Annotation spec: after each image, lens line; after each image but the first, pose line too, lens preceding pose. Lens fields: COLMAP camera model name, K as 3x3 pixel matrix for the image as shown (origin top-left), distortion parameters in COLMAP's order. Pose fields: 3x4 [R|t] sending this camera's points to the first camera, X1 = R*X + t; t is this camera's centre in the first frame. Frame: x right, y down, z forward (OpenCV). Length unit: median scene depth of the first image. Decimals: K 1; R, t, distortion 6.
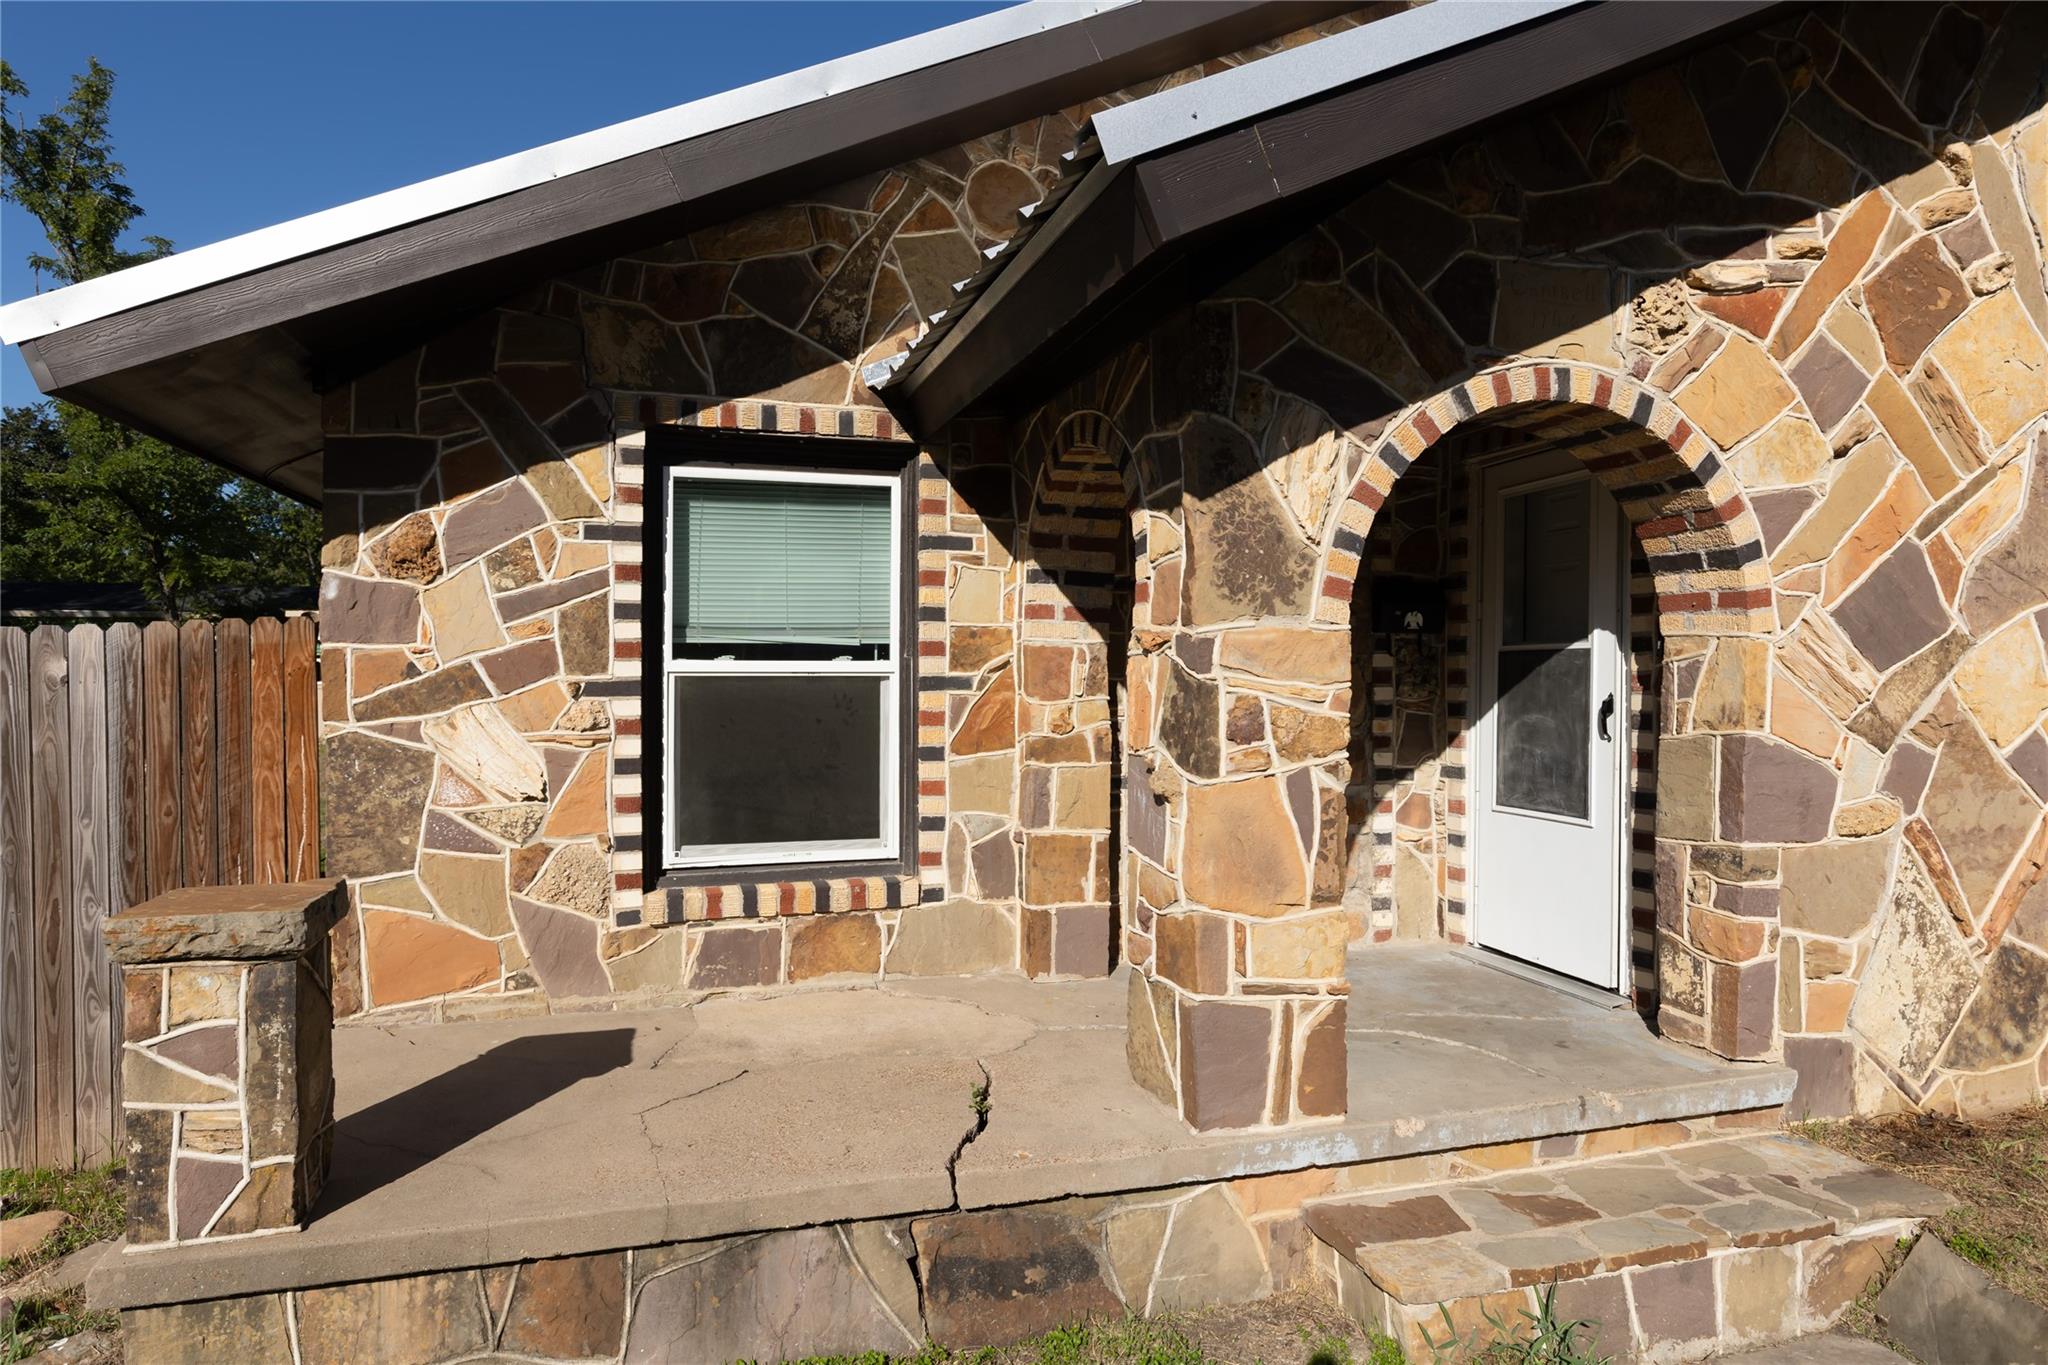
lens RADIAL K [[1207.9, 0, 1033.0], [0, 1207.9, 684.4], [0, 0, 1]] dist [0.000189, 0.000903]
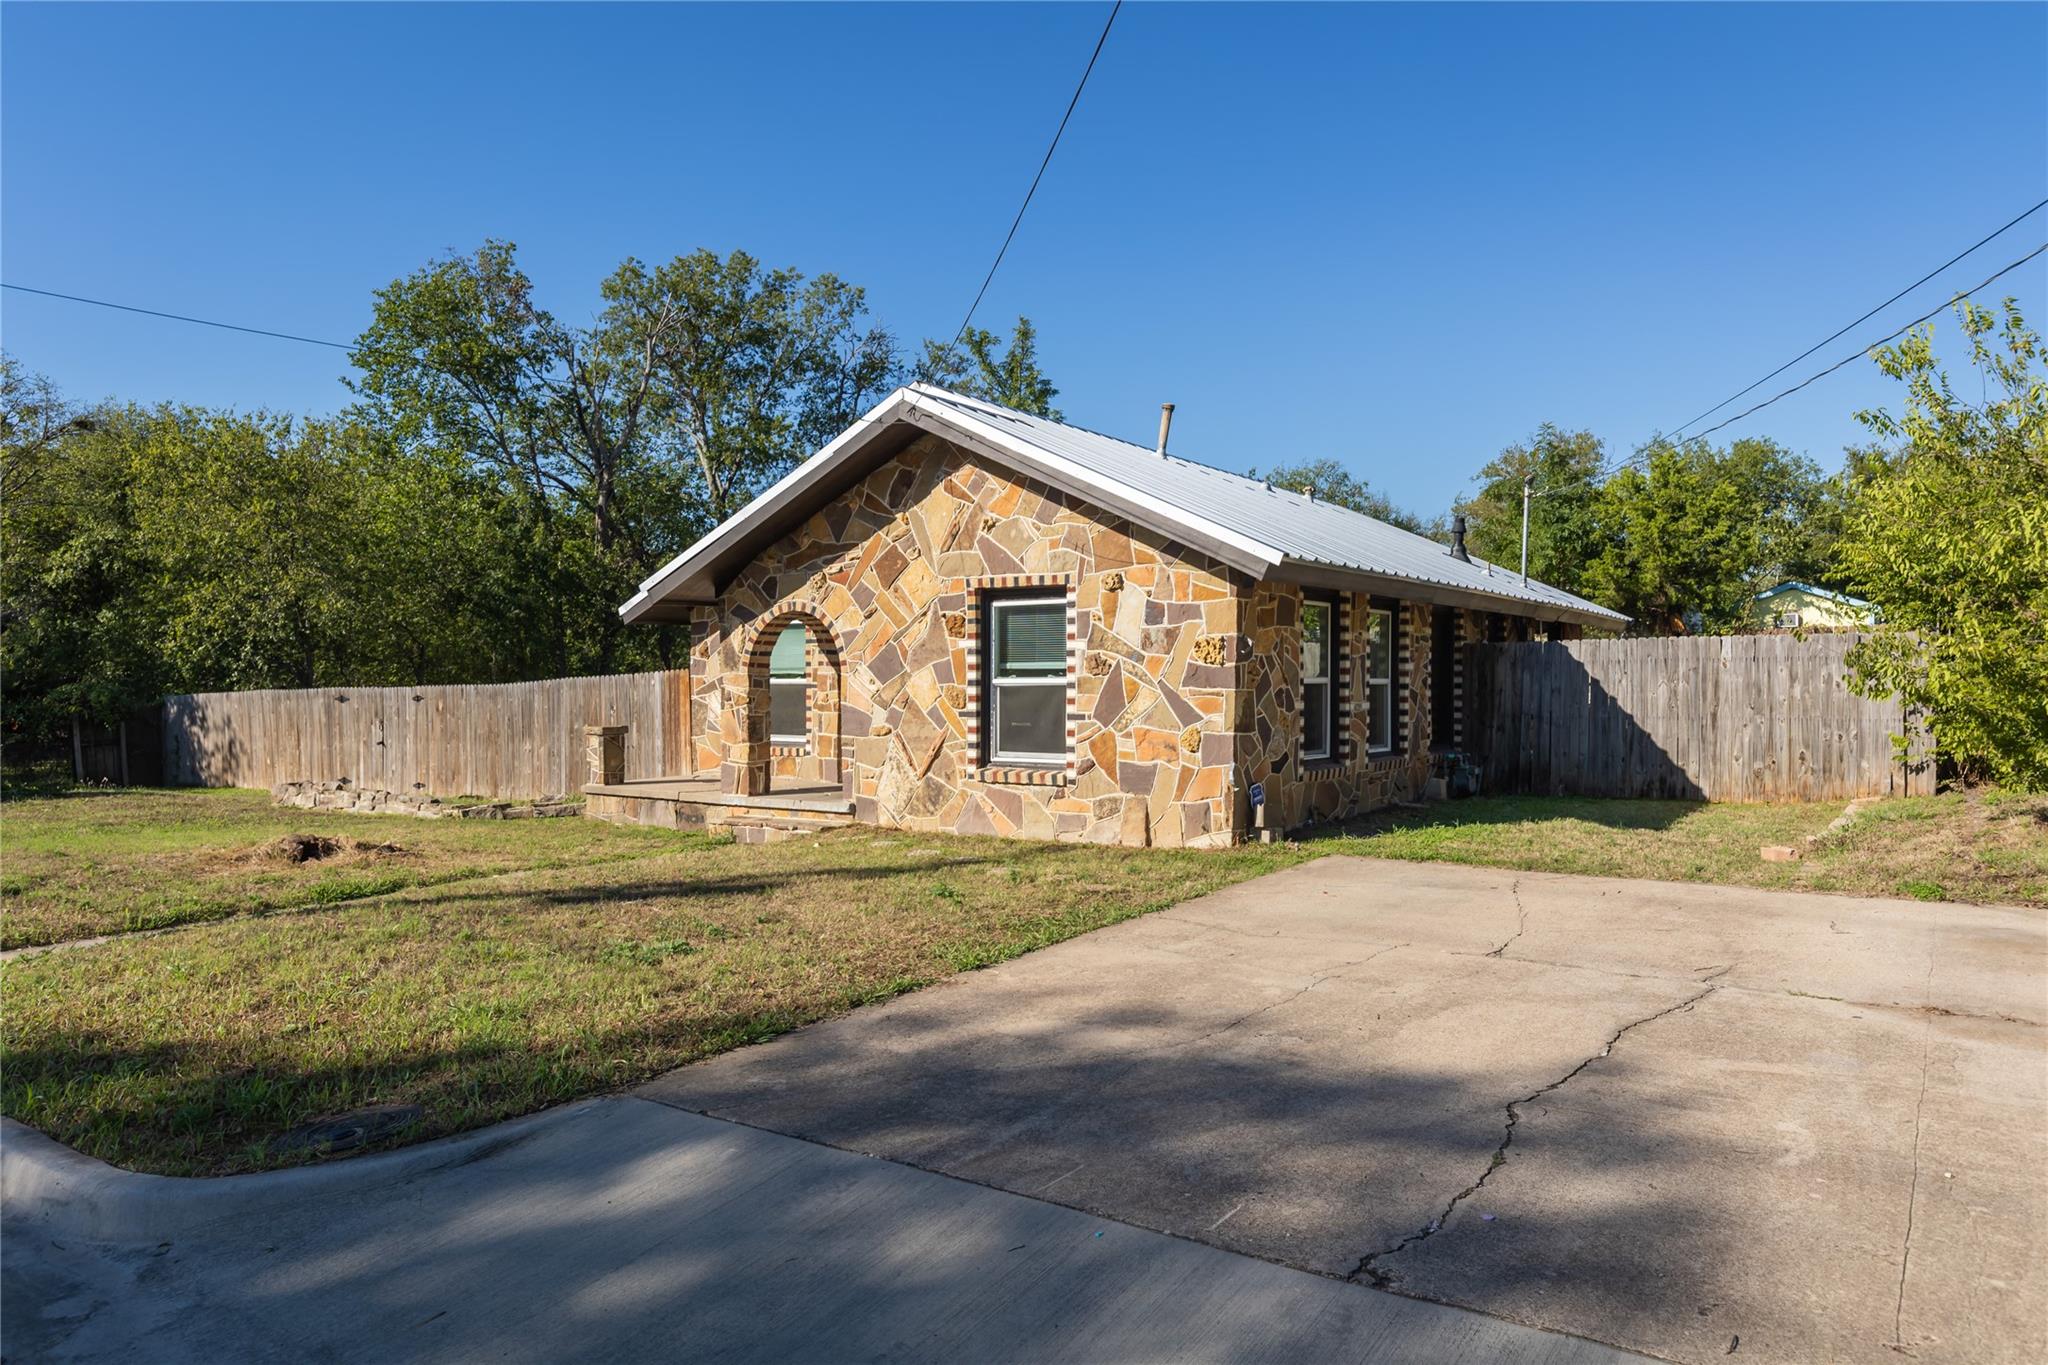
lens RADIAL K [[1311.2, 0, 1017.6], [0, 1311.2, 679.8], [0, 0, 1]] dist [-0.005933, 0.000270]
pose [[0.621135, 0.001493, -0.783702, 3.492694], [0.001145, 0.999995, 0.002813, -0.030990], [0.783703, -0.002645, 0.621131, -0.825819]]
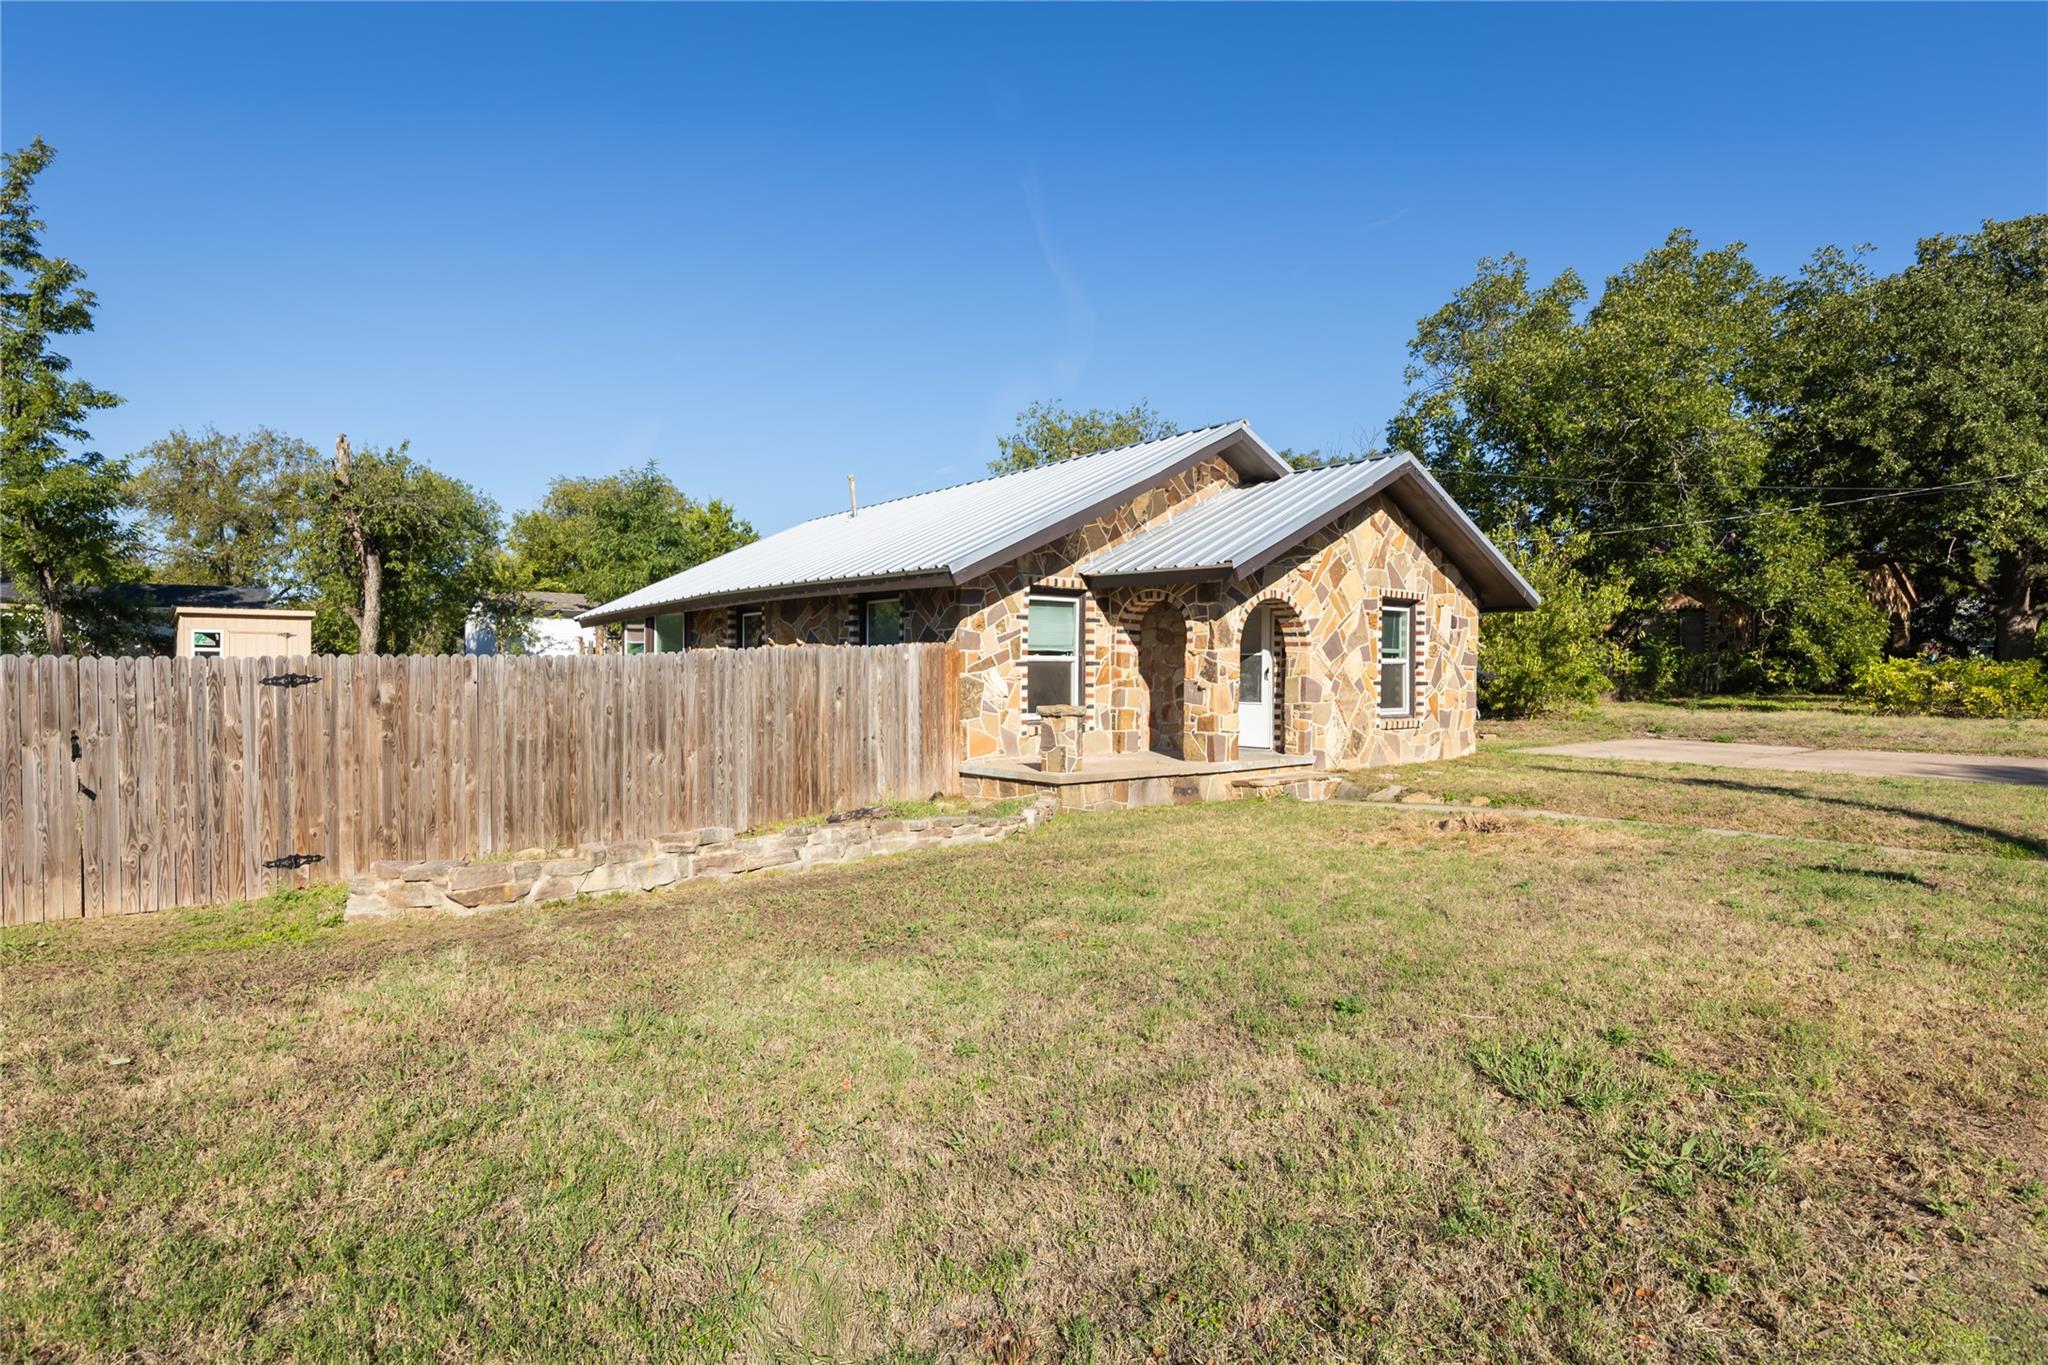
lens RADIAL K [[1134.0, 0, 1028.2], [0, 1134.0, 686.7], [0, 0, 1]] dist [-0.003649, -0.000106]
pose [[0.909490, -0.000786, 0.415724, -1.789850], [-0.001781, 0.999982, 0.005786, 0.052343], [-0.415721, -0.006003, 0.909472, -2.025687]]
